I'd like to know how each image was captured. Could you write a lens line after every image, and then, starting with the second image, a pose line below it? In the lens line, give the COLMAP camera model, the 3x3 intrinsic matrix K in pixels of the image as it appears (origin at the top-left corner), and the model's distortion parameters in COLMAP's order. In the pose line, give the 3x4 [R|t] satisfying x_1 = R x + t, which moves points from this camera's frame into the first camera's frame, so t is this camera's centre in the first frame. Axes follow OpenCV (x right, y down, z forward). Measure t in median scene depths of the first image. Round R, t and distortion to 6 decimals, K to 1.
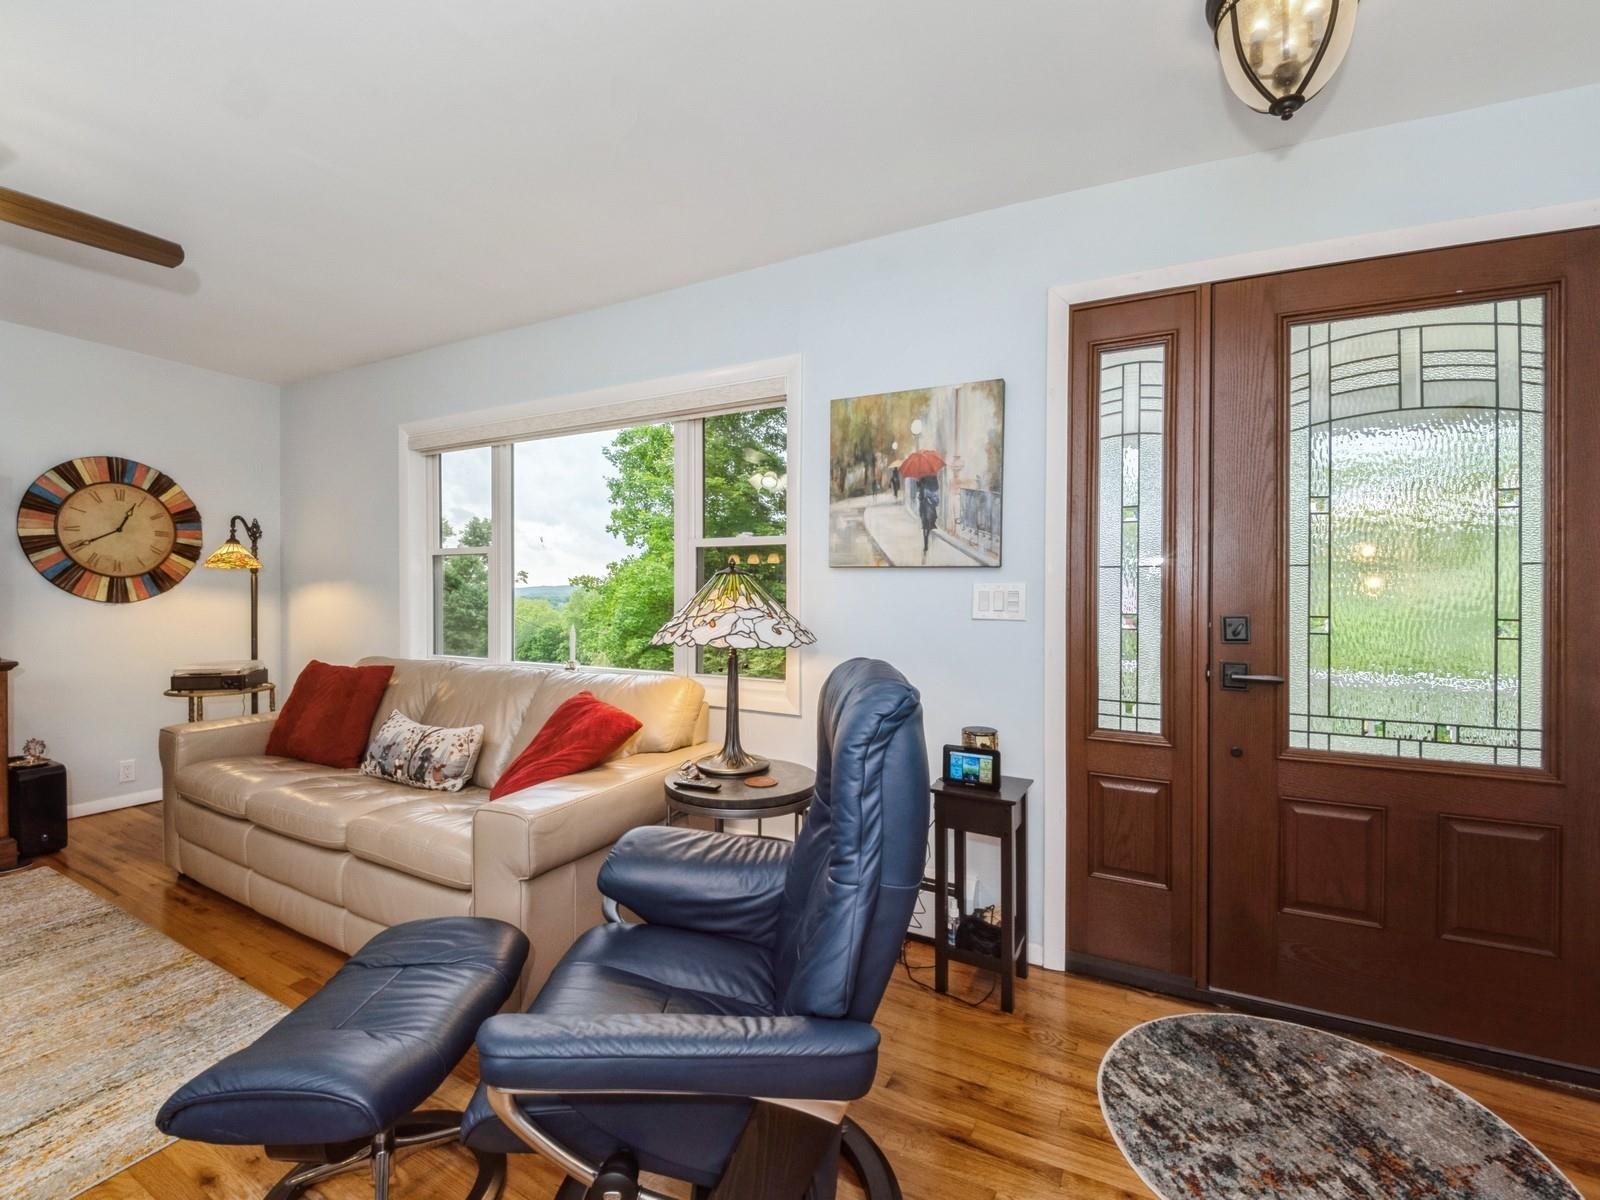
lens RADIAL K [[667.2, 0, 800.0], [0, 667.2, 600.0], [0, 0, 1]] dist [0.020029, -0.024953]
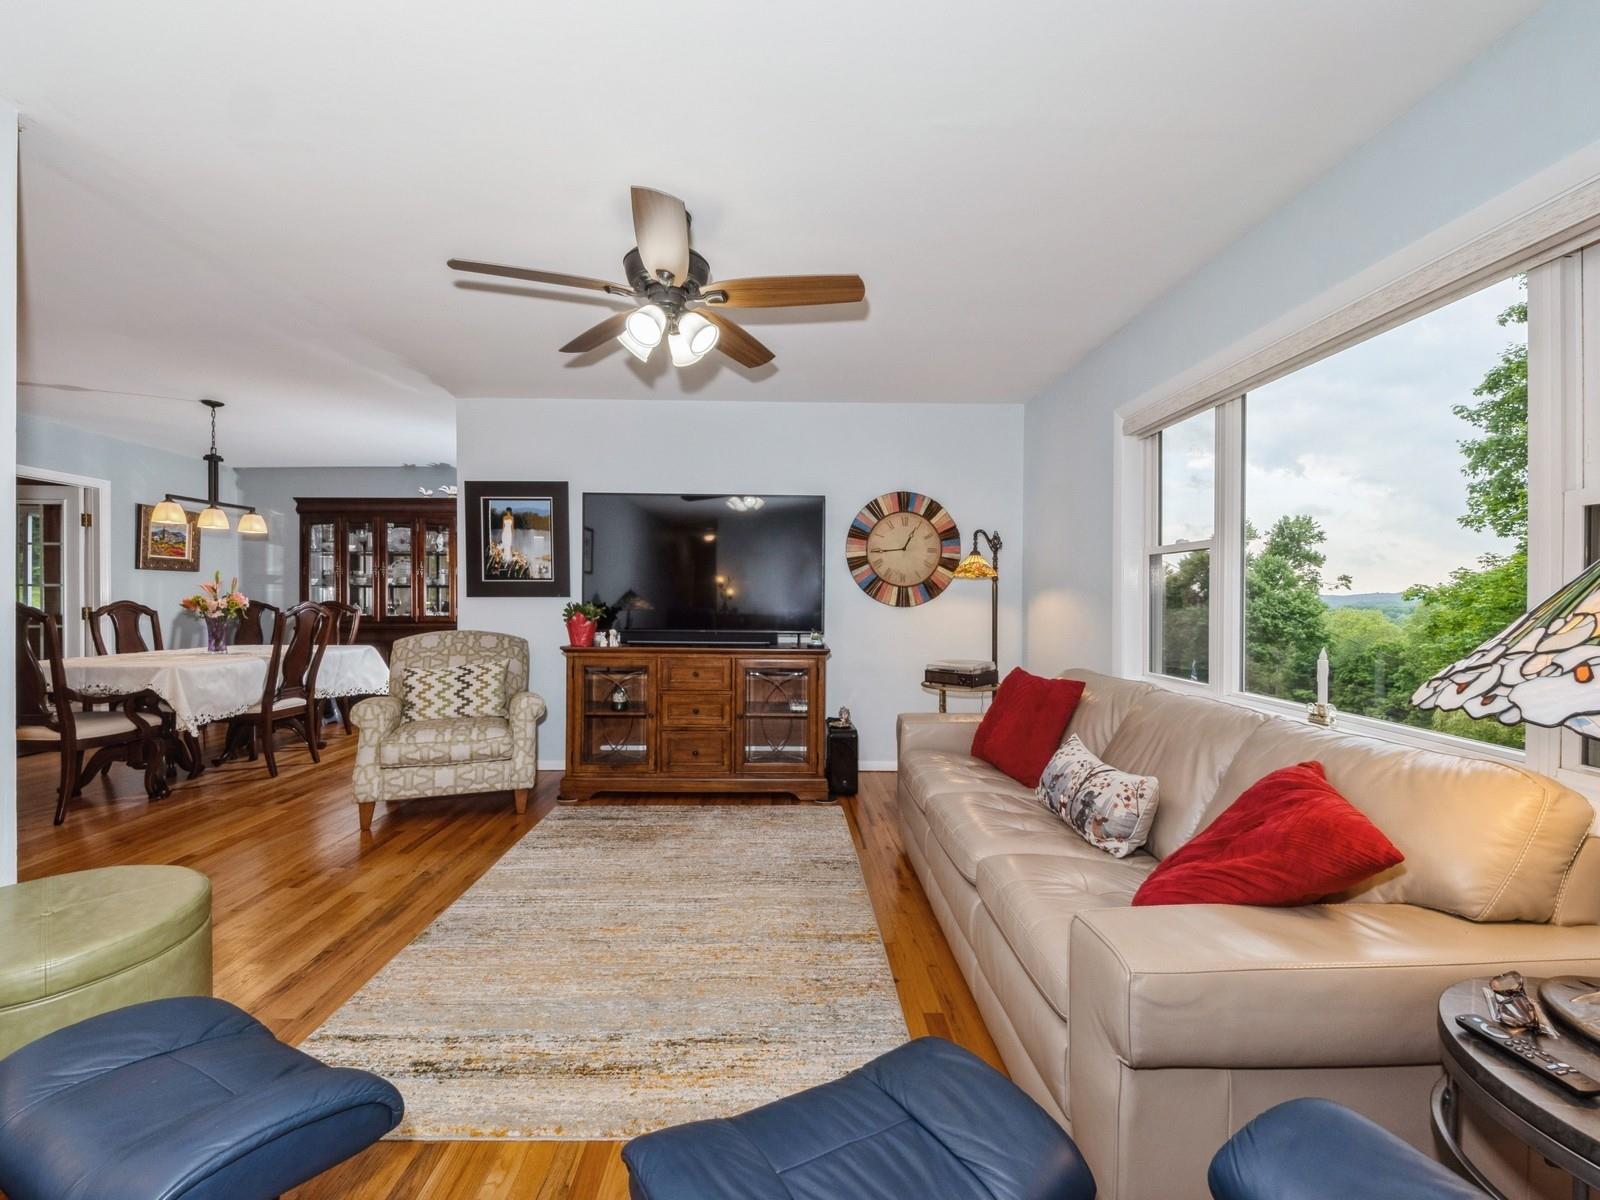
lens RADIAL K [[667.2, 0, 800.0], [0, 667.2, 600.0], [0, 0, 1]] dist [0.020029, -0.024953]
pose [[0.465472, -0.000419, -0.885063, -0.005353], [-0.010673, 0.999925, -0.006087, 0.000030], [0.884998, 0.012279, 0.465432, 0.282488]]
